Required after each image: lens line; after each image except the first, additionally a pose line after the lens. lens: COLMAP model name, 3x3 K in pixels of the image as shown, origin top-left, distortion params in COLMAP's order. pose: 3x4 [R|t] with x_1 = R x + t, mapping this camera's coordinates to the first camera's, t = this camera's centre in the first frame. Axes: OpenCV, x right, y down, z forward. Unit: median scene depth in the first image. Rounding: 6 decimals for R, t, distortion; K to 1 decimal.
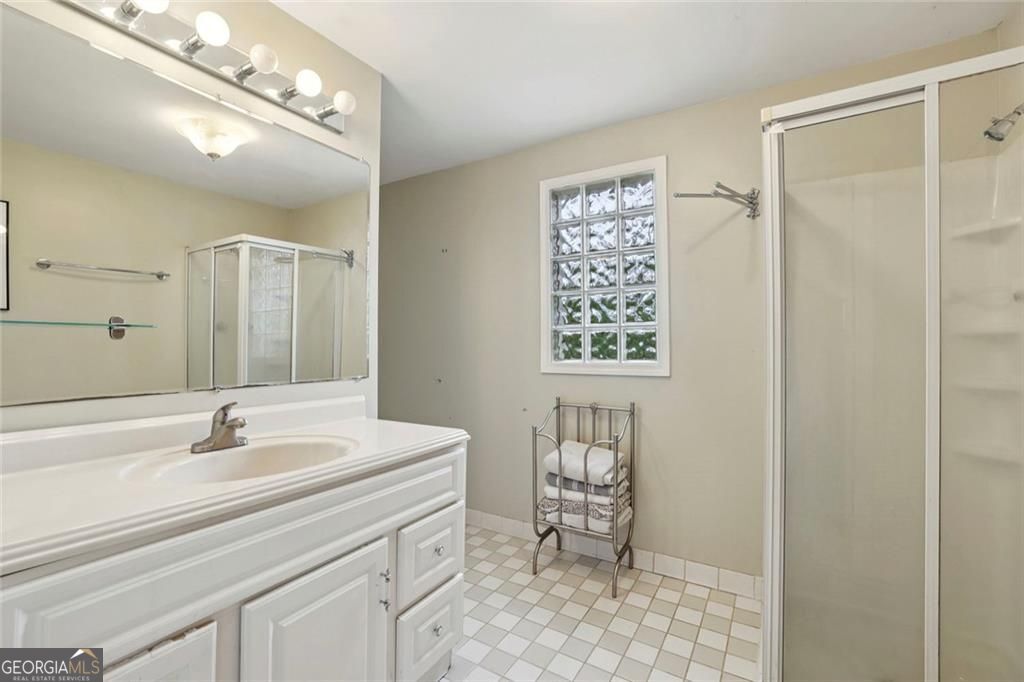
lens RADIAL K [[440.7, 0, 511.4], [0, 440.7, 343.0], [0, 0, 1]] dist [-0.014373, 0.000533]
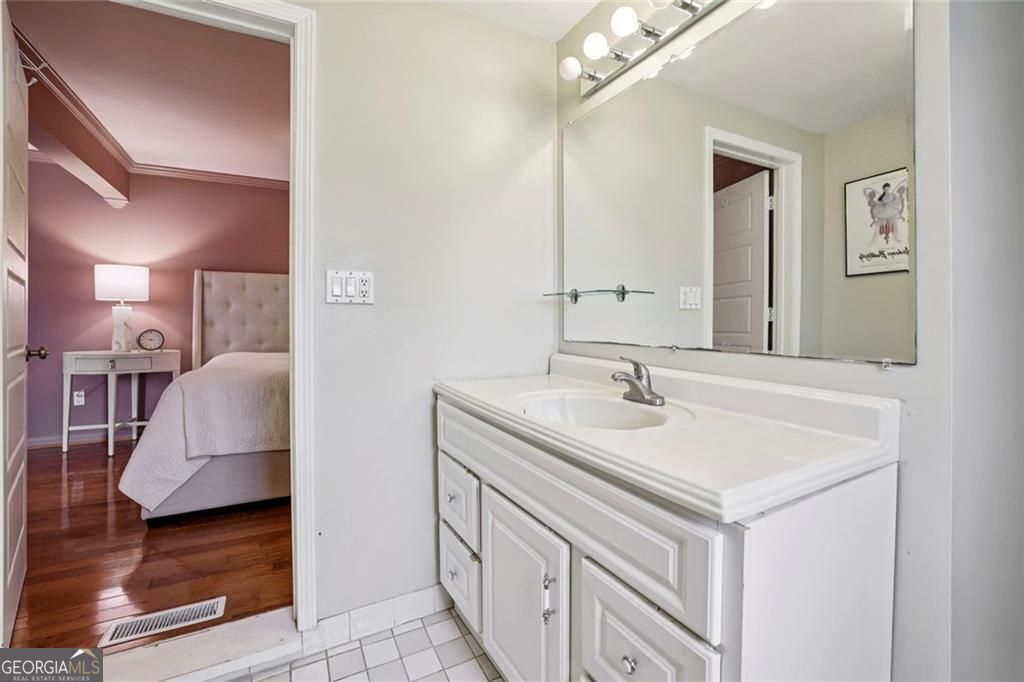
lens RADIAL K [[440.7, 0, 515.5], [0, 440.7, 321.5], [0, 0, 1]] dist [-0.014373, 0.000533]
pose [[-0.510592, -0.002665, -0.859819, 0.371925], [0.010791, 0.999897, -0.009508, 0.042235], [0.859755, -0.014133, -0.510511, 1.131376]]
